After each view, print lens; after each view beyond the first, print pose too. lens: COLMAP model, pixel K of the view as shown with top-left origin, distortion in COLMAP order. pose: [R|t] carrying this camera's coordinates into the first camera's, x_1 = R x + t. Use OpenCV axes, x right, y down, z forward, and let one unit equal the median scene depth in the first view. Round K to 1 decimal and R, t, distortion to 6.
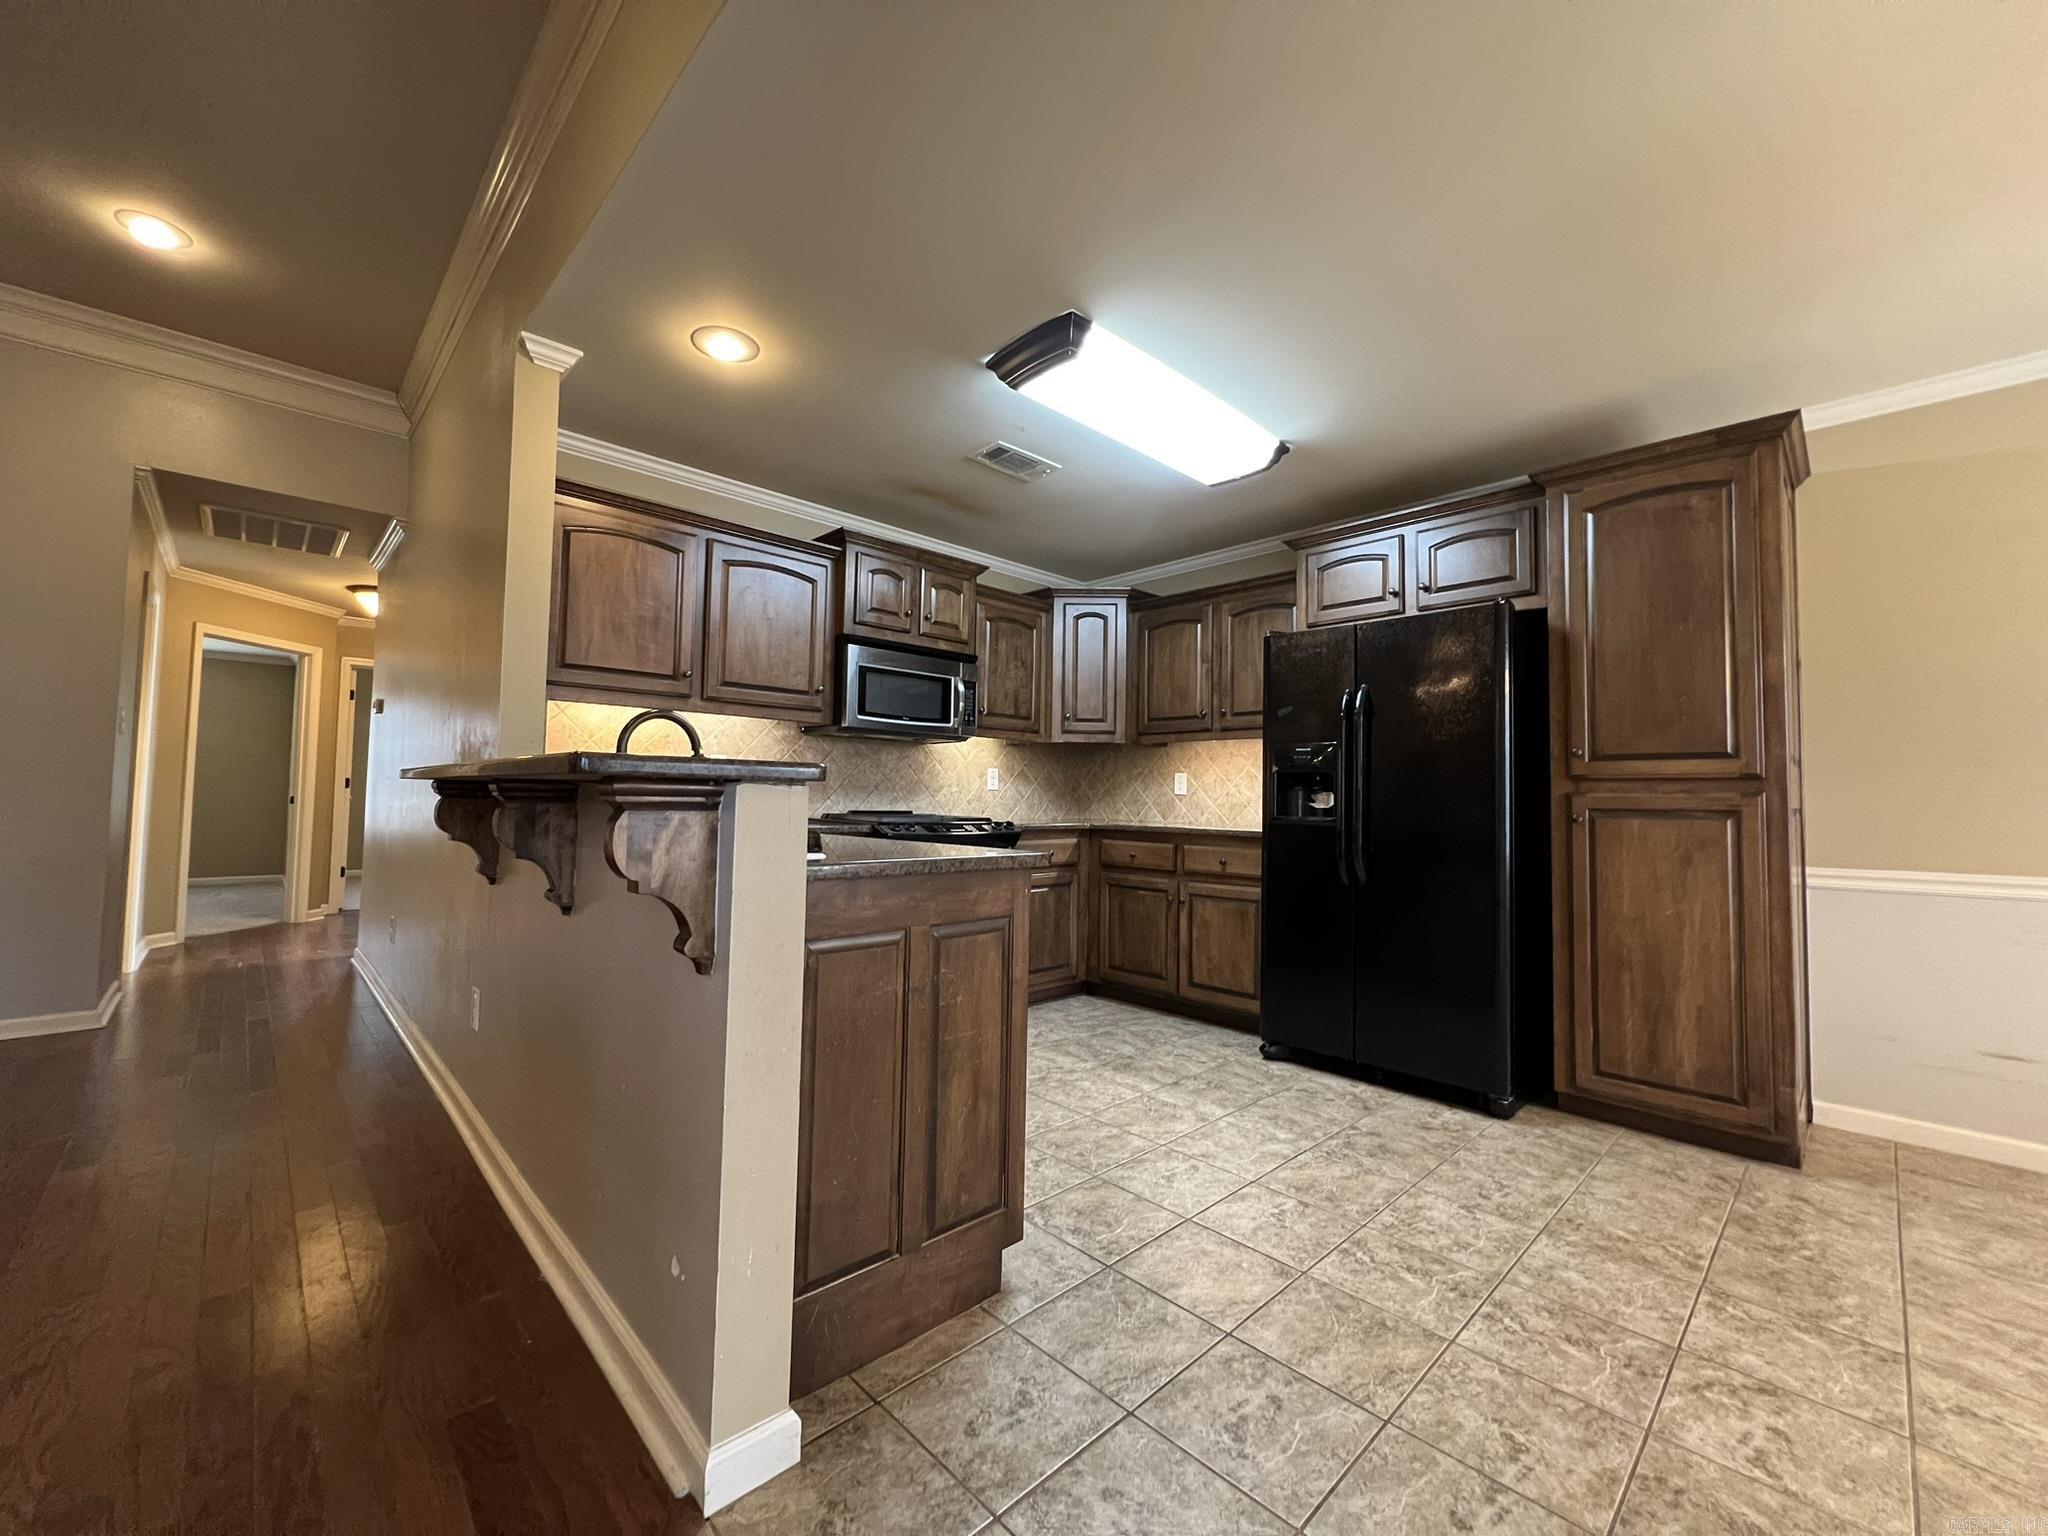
lens RADIAL K [[814.5, 0, 1019.0], [0, 814.5, 762.5], [0, 0, 1]] dist [-0.001919, 0.000352]
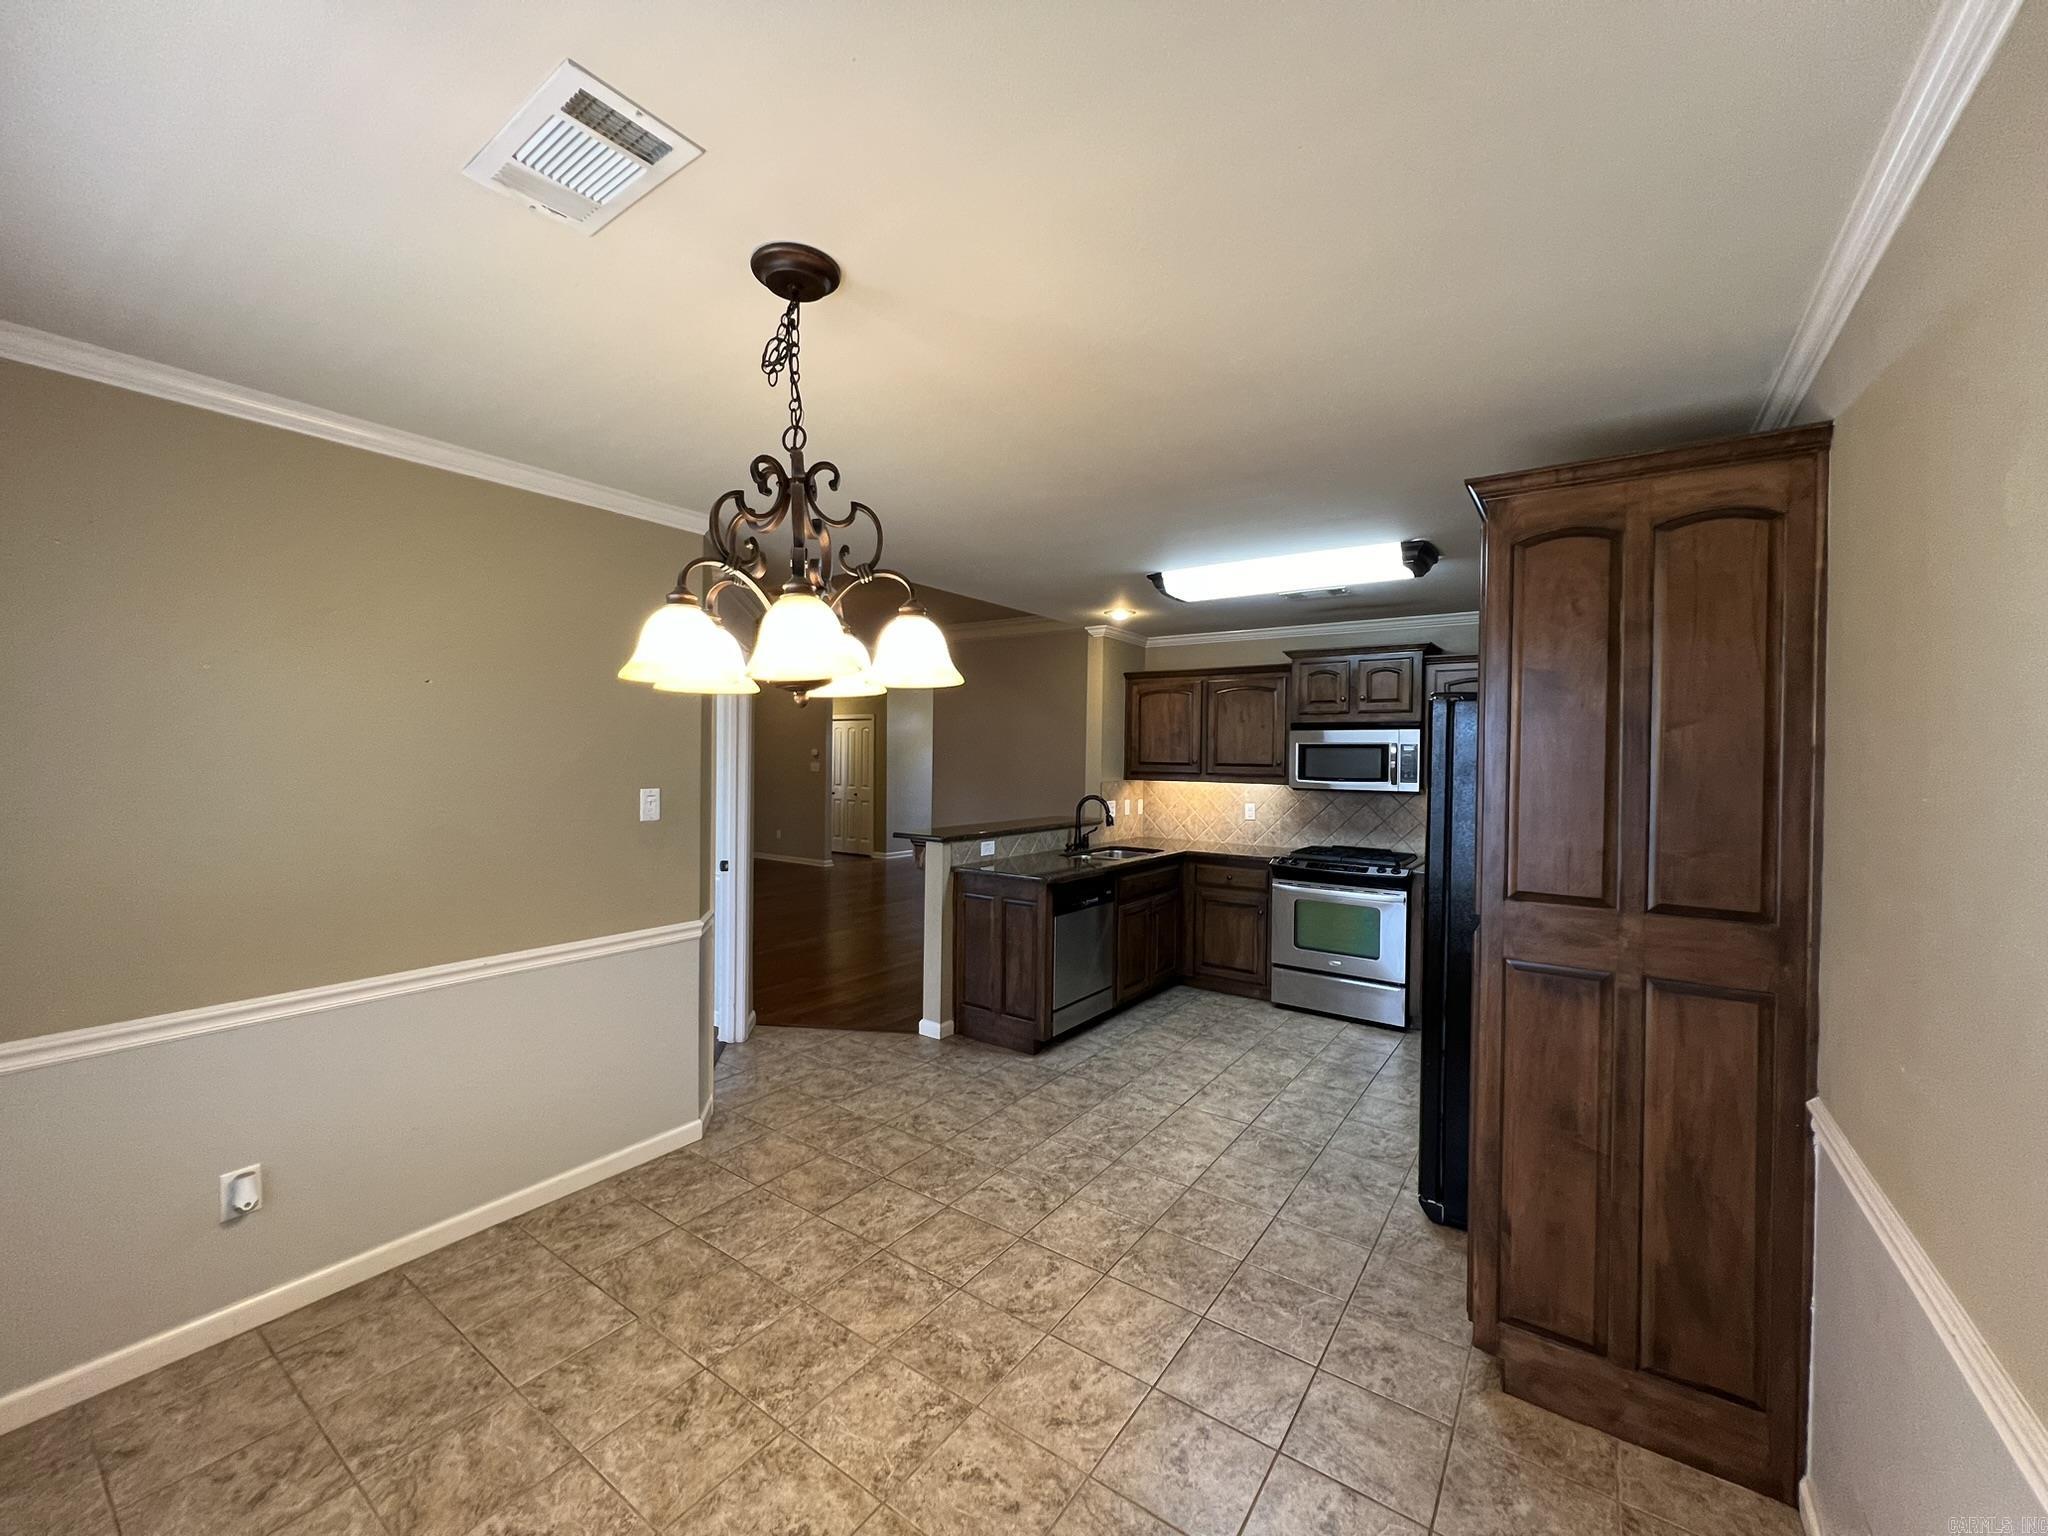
lens RADIAL K [[814.5, 0, 1019.0], [0, 814.5, 762.5], [0, 0, 1]] dist [-0.001919, 0.000352]
pose [[0.189035, -0.007598, -0.981941, 1.599152], [0.035585, 0.999366, -0.000882, -0.149881], [0.981325, -0.034775, 0.189186, 0.360466]]
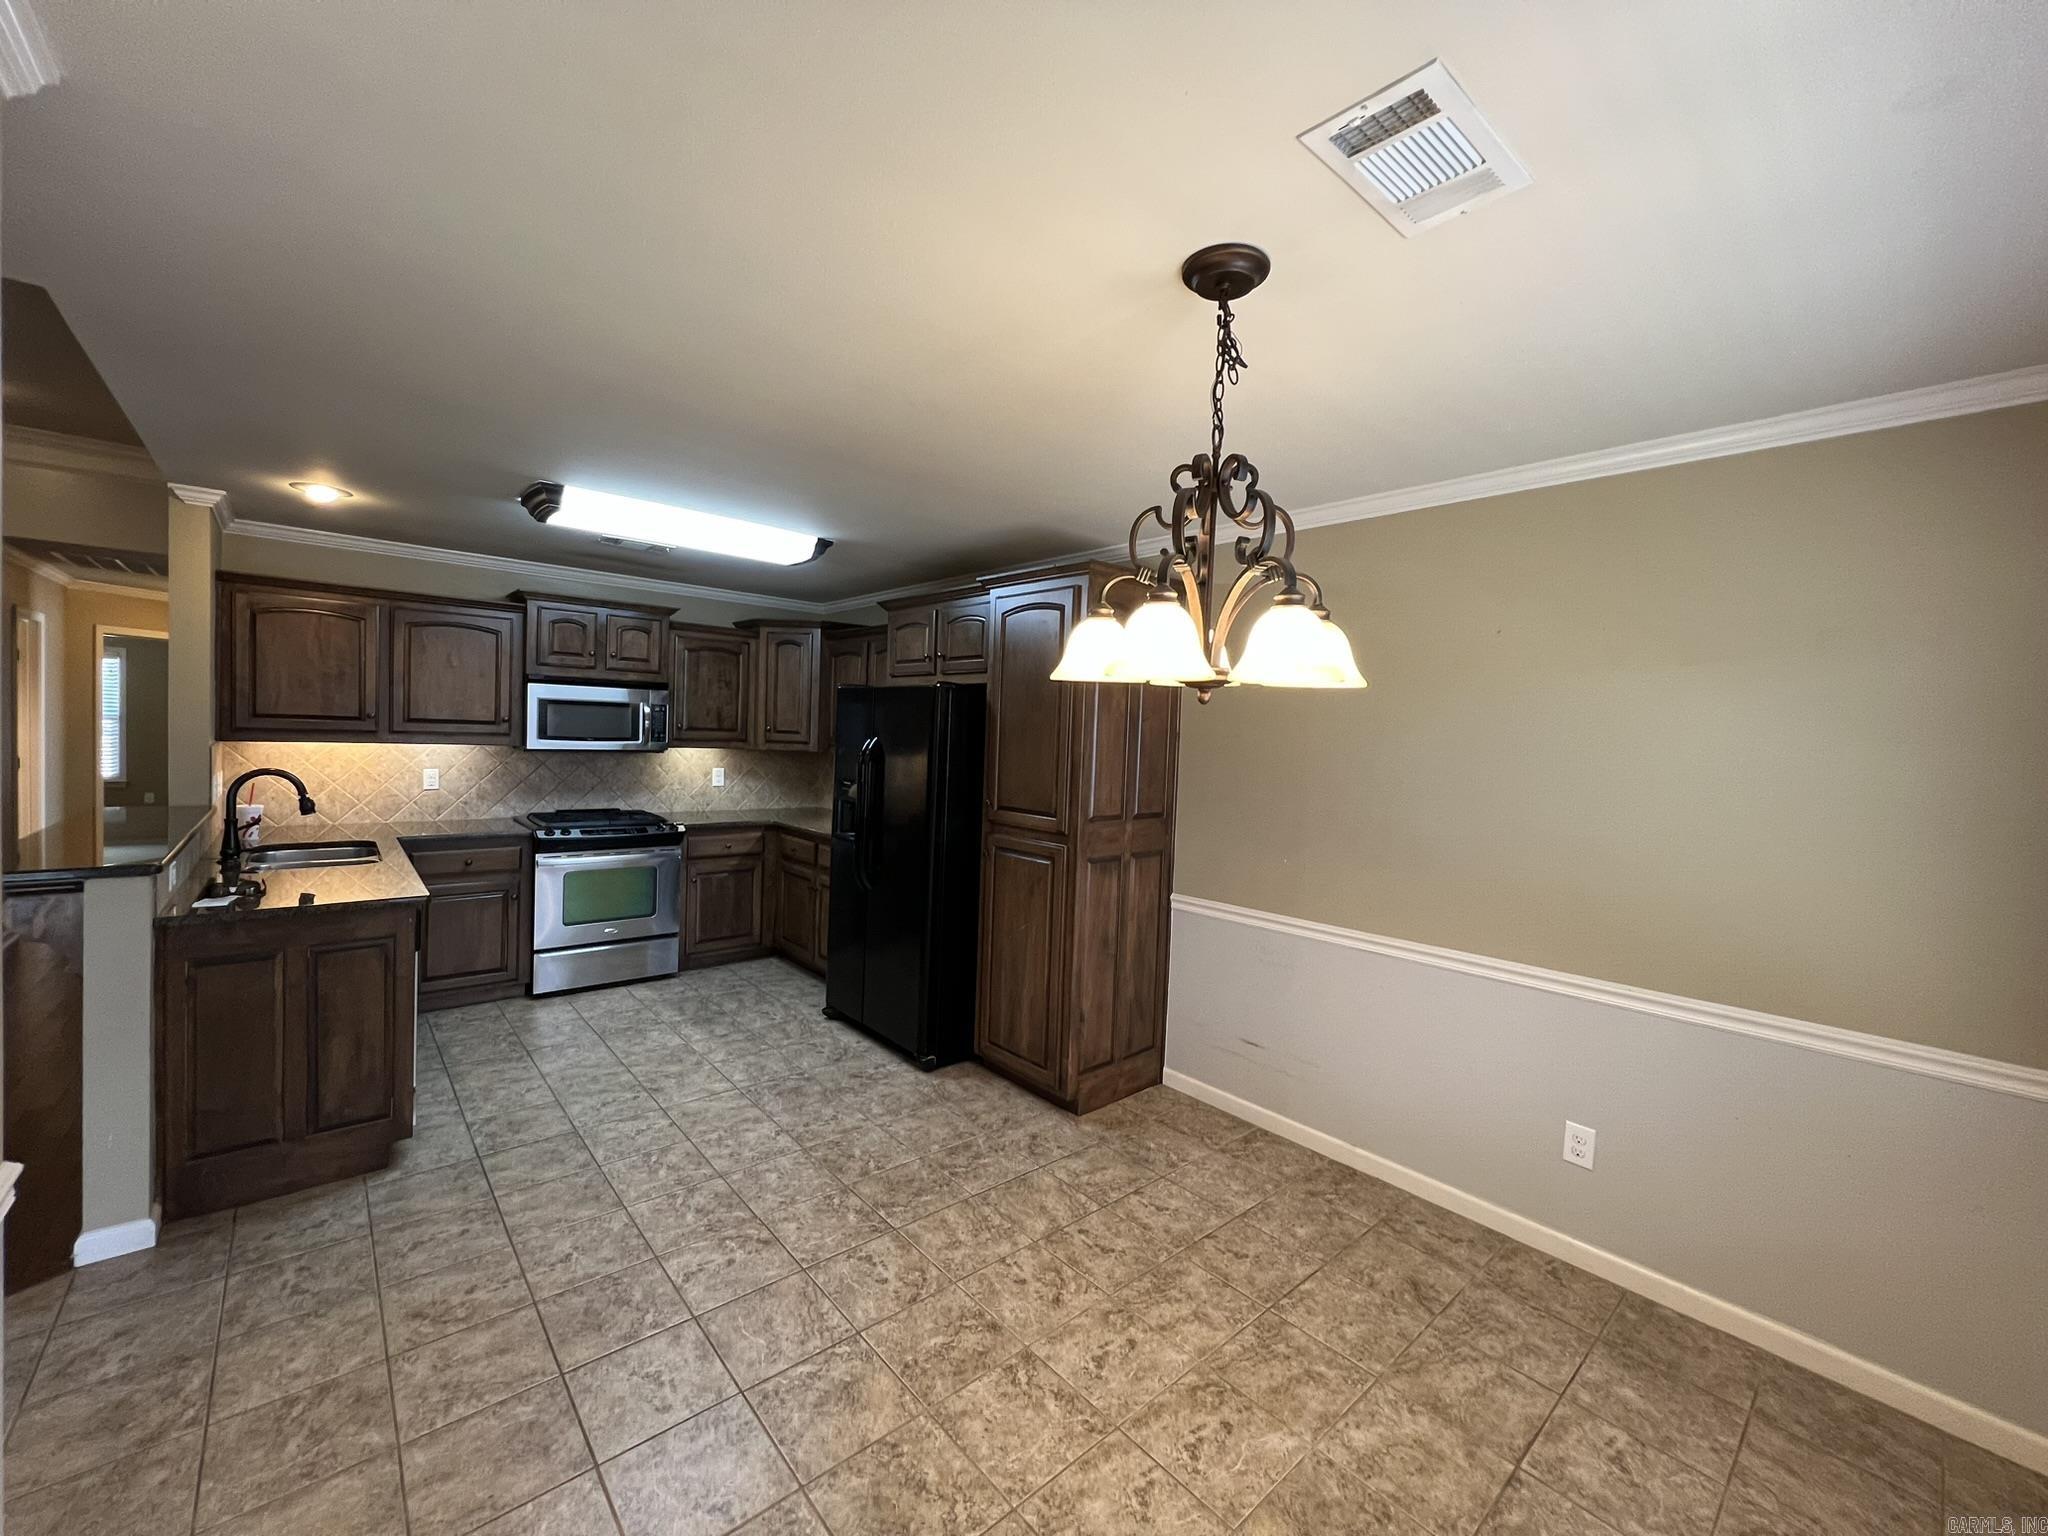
lens RADIAL K [[814.5, 0, 1019.0], [0, 814.5, 762.5], [0, 0, 1]] dist [-0.001919, 0.000352]
pose [[0.998863, 0.022274, -0.042142, 0.857332], [-0.018733, 0.996404, 0.082630, -0.201626], [0.043831, -0.081746, 0.995689, -0.318291]]
